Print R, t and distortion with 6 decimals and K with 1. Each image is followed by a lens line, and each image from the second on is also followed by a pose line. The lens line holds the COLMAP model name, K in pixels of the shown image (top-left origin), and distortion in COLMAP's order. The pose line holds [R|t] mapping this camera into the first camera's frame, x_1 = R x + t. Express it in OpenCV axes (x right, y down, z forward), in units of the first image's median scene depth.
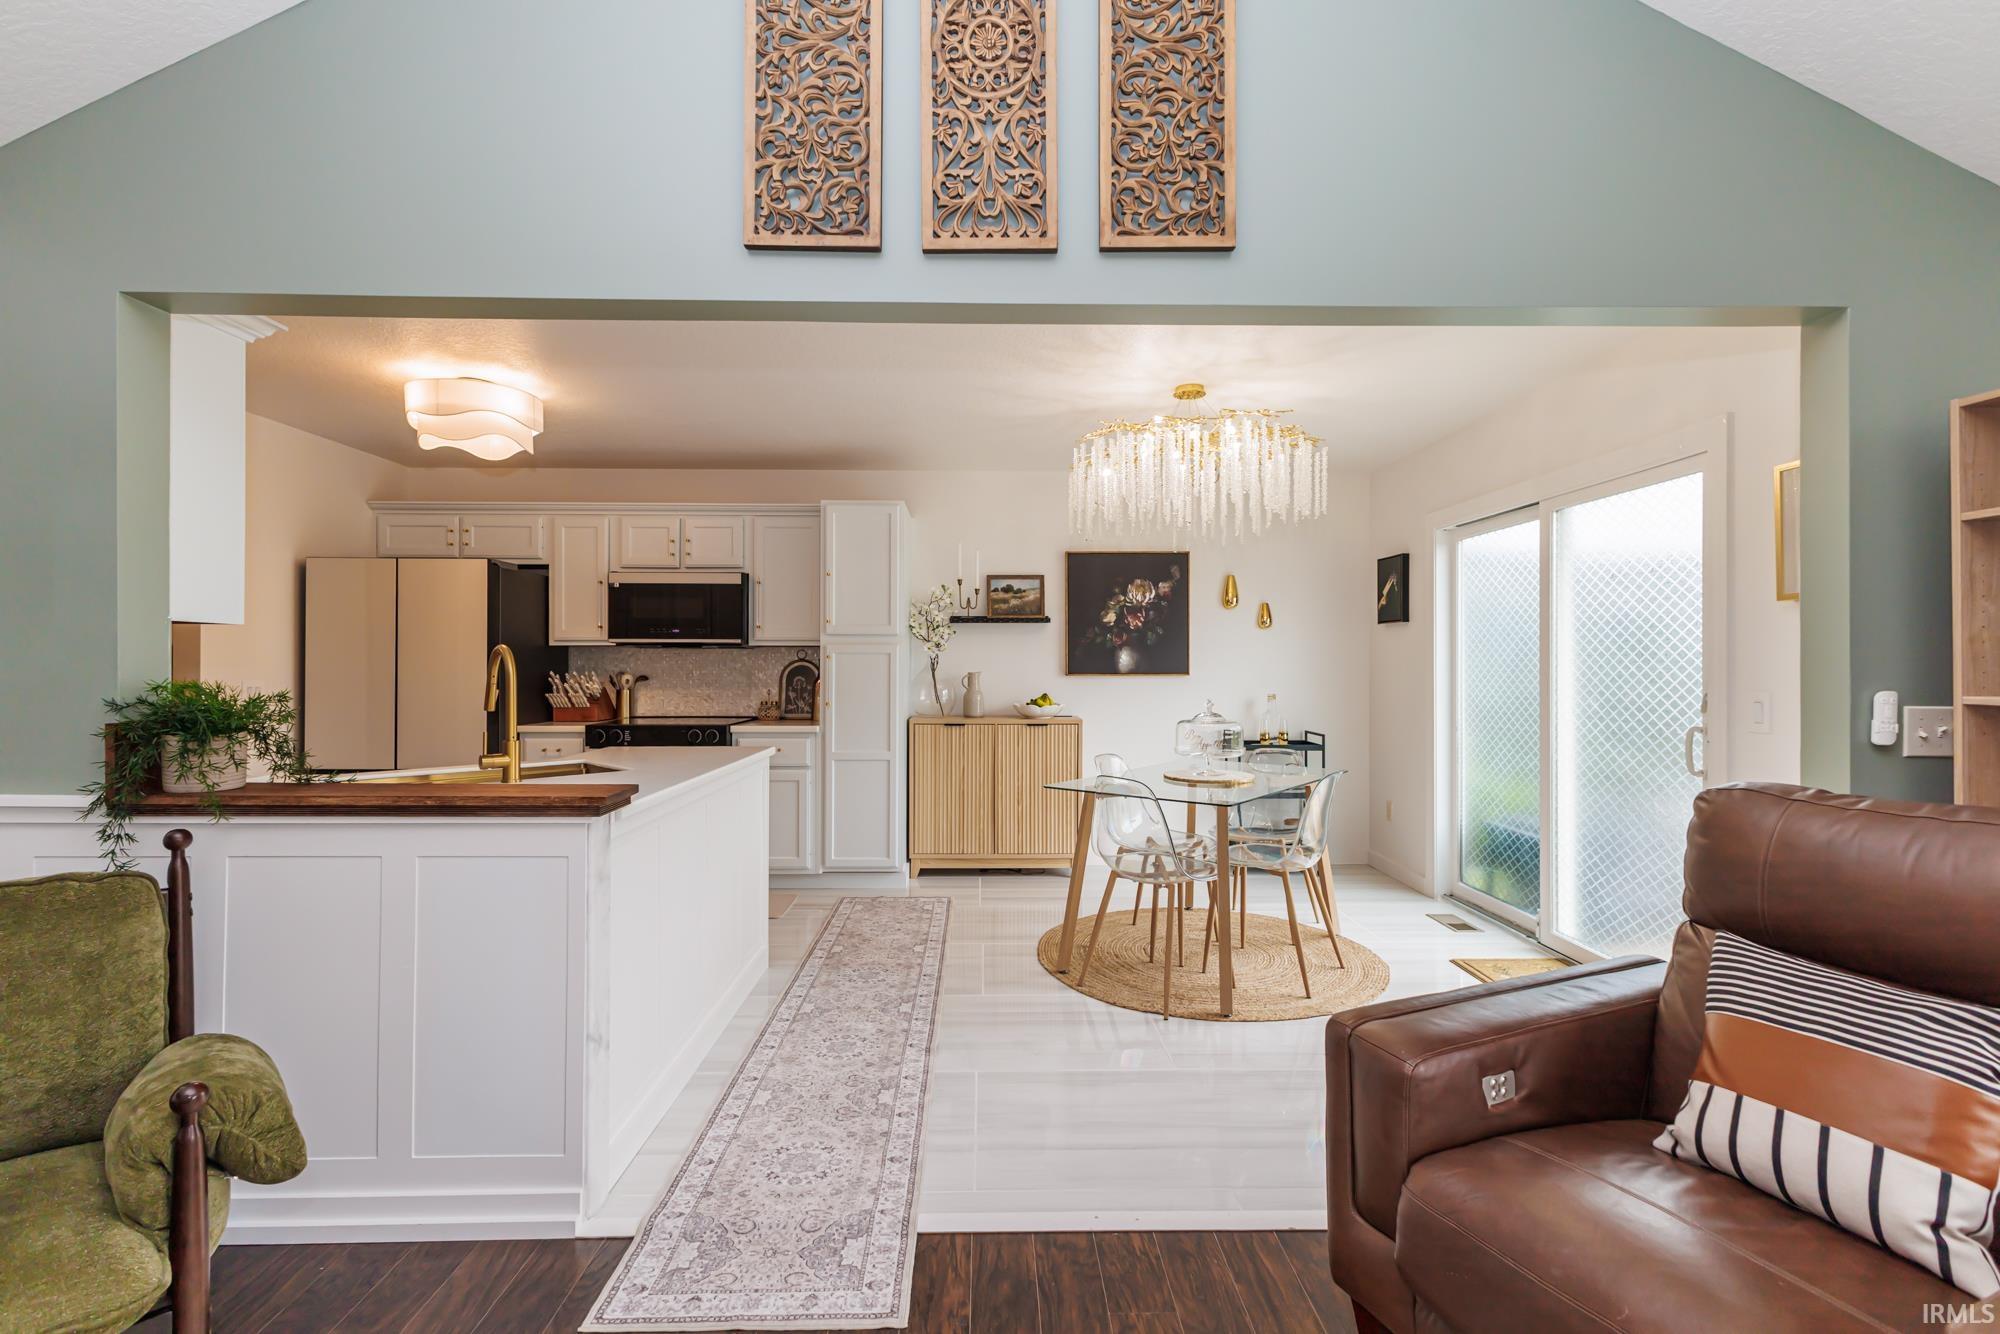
lens RADIAL K [[883.7, 0, 991.9], [0, 883.7, 661.6], [0, 0, 1]] dist [0.013792, -0.000279]
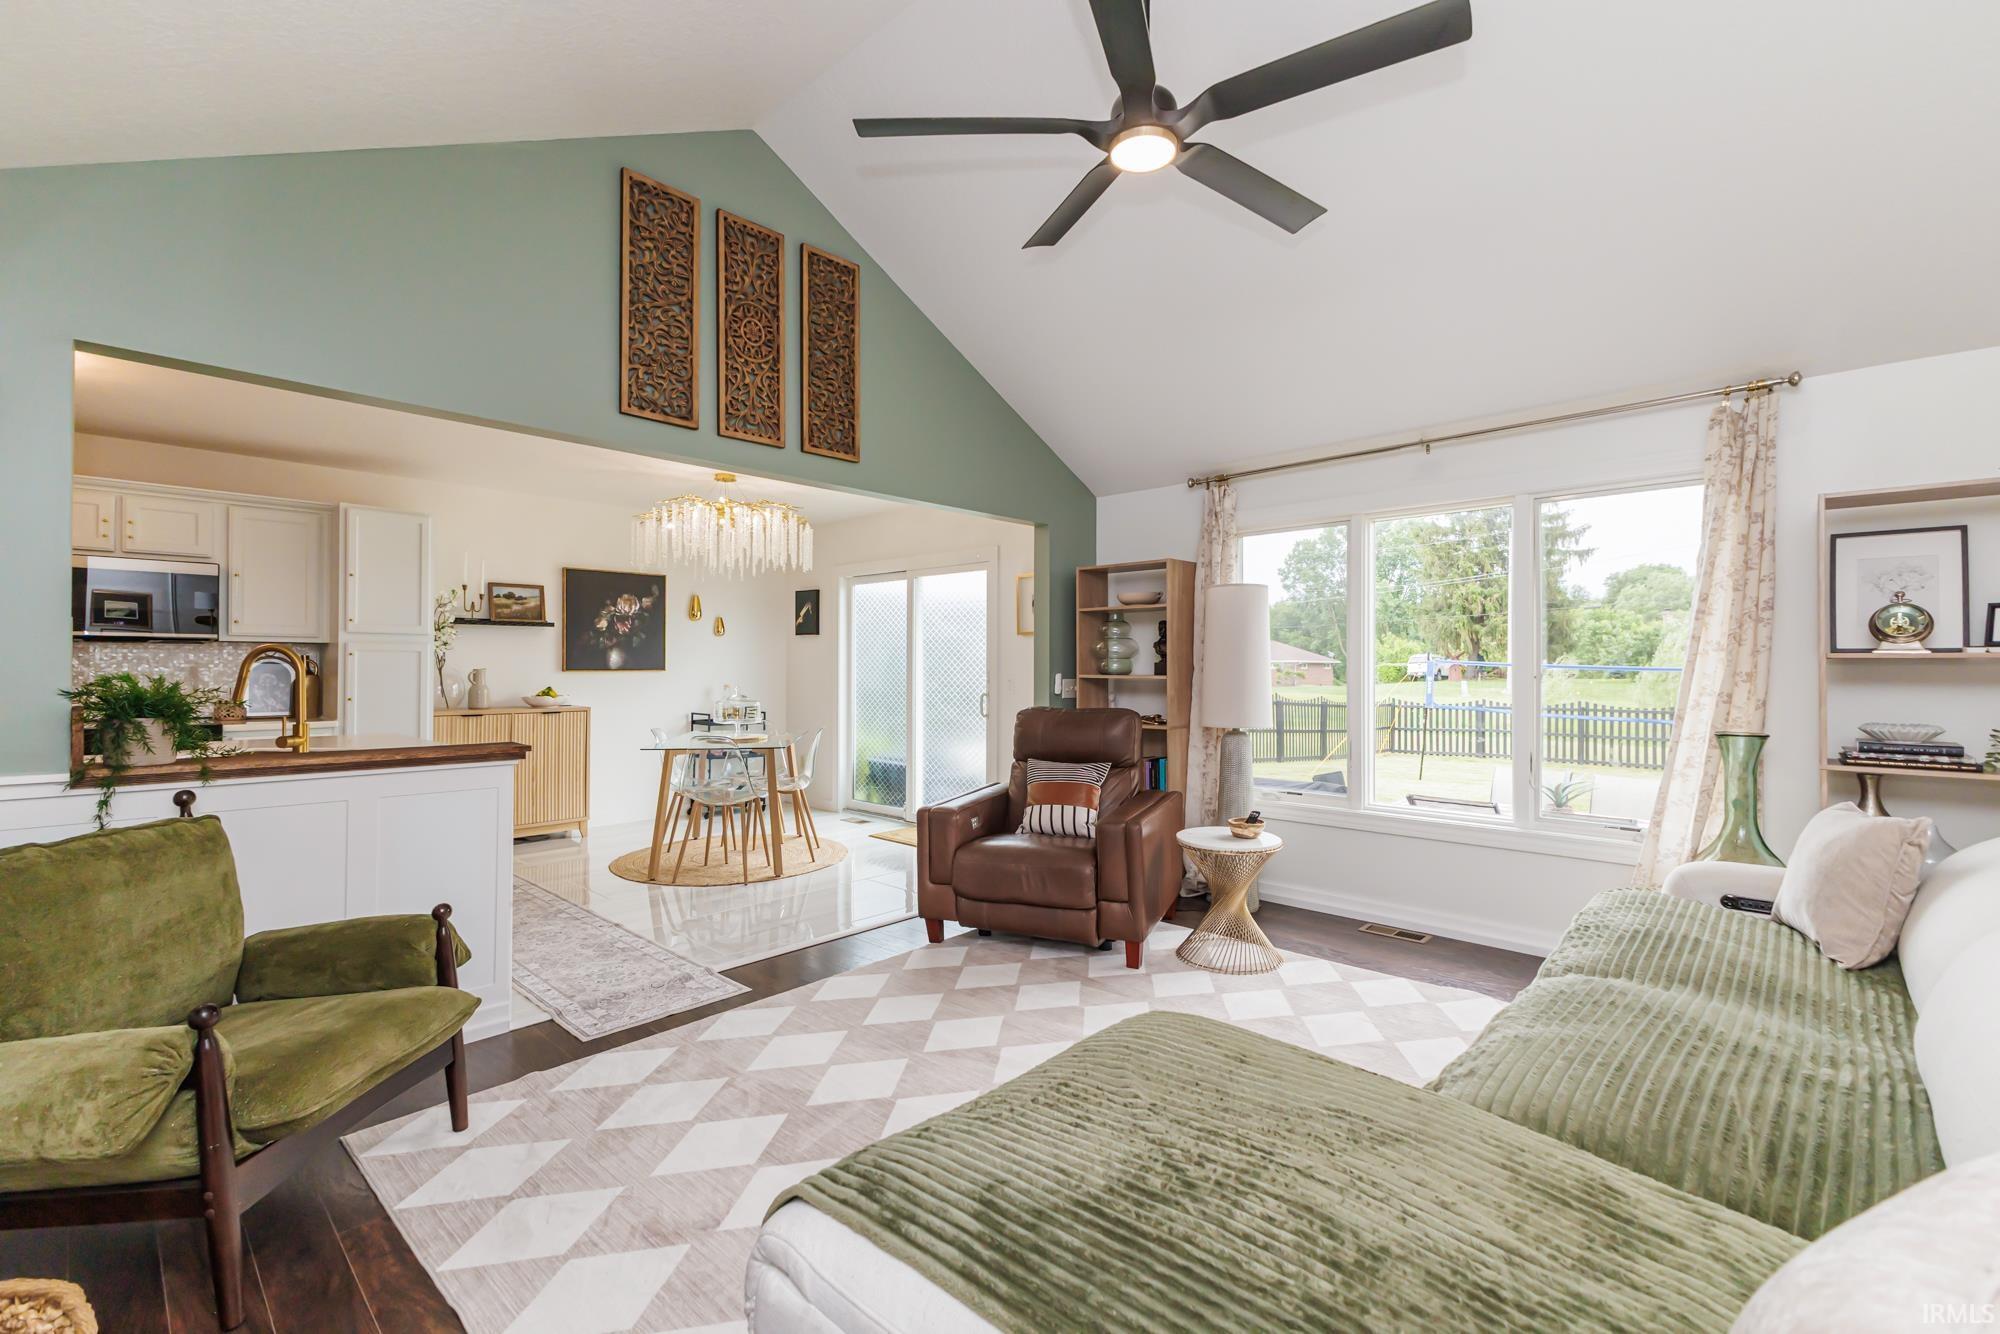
lens RADIAL K [[876.5, 0, 1006.0], [0, 876.5, 661.7], [0, 0, 1]] dist [0.016672, 0.000076]
pose [[0.694189, 0.004353, 0.719780, -0.377453], [-0.005681, 0.999984, -0.000568, -0.000176], [-0.719771, -0.003695, 0.694202, -0.265469]]
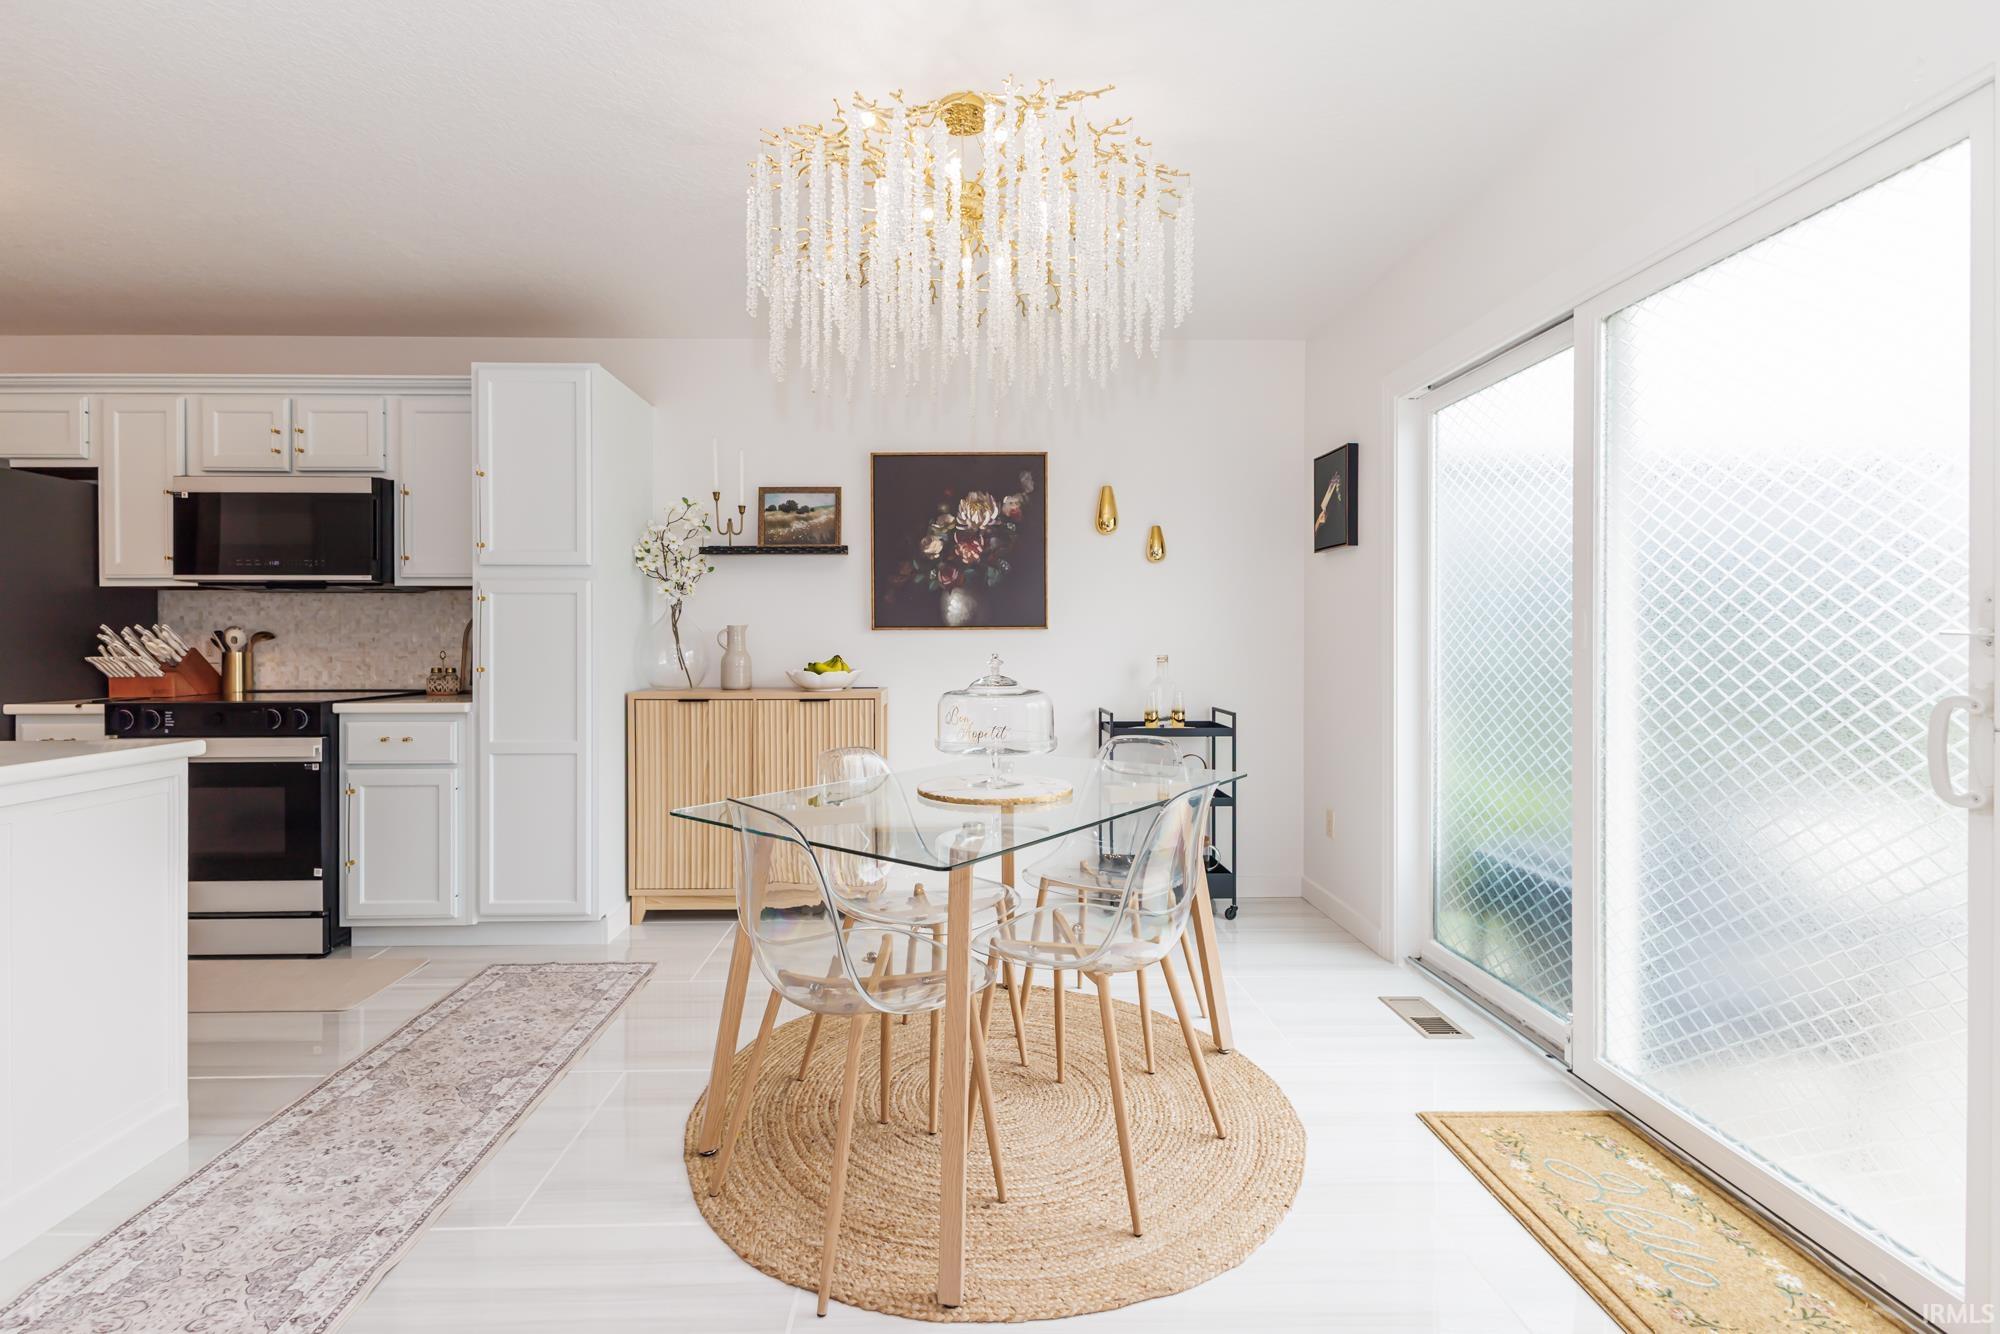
lens RADIAL K [[885.5, 0, 960.0], [0, 885.5, 645.1], [0, 0, 1]] dist [0.013146, -0.000153]
pose [[0.999992, -0.003196, -0.002430, 0.165084], [0.003213, 0.999970, 0.007115, 0.024355], [0.002407, -0.007123, 0.999972, 0.315129]]
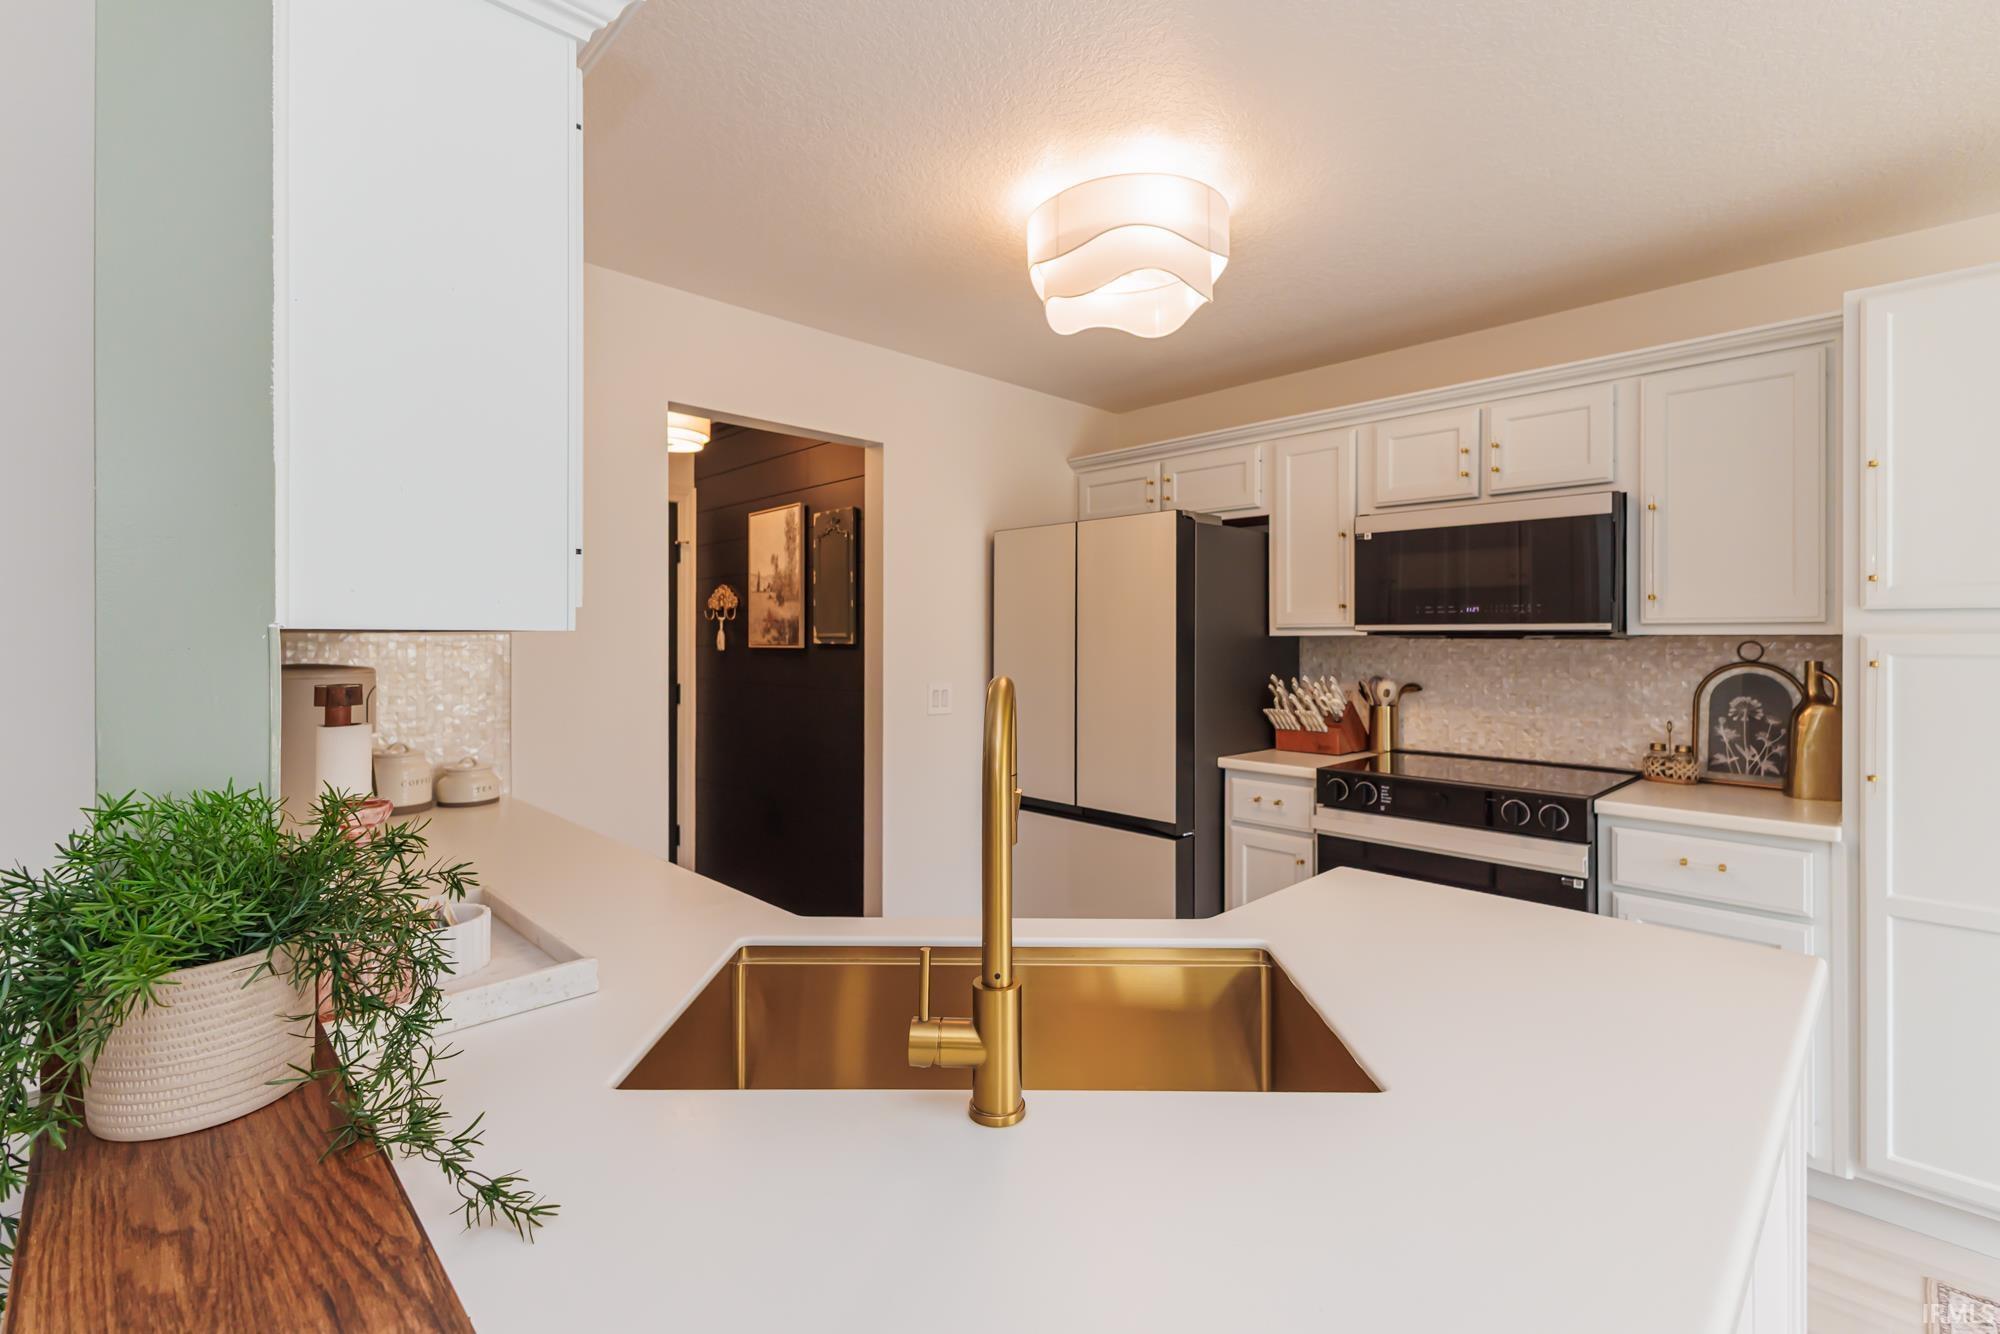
lens RADIAL K [[889.2, 0, 1008.3], [0, 889.2, 635.6], [0, 0, 1]] dist [0.011497, 0.000006]
pose [[0.697857, -0.002826, -0.716232, -0.156870], [0.003144, 0.999995, -0.000882, -0.018530], [0.716231, -0.001637, 0.697862, 0.392842]]
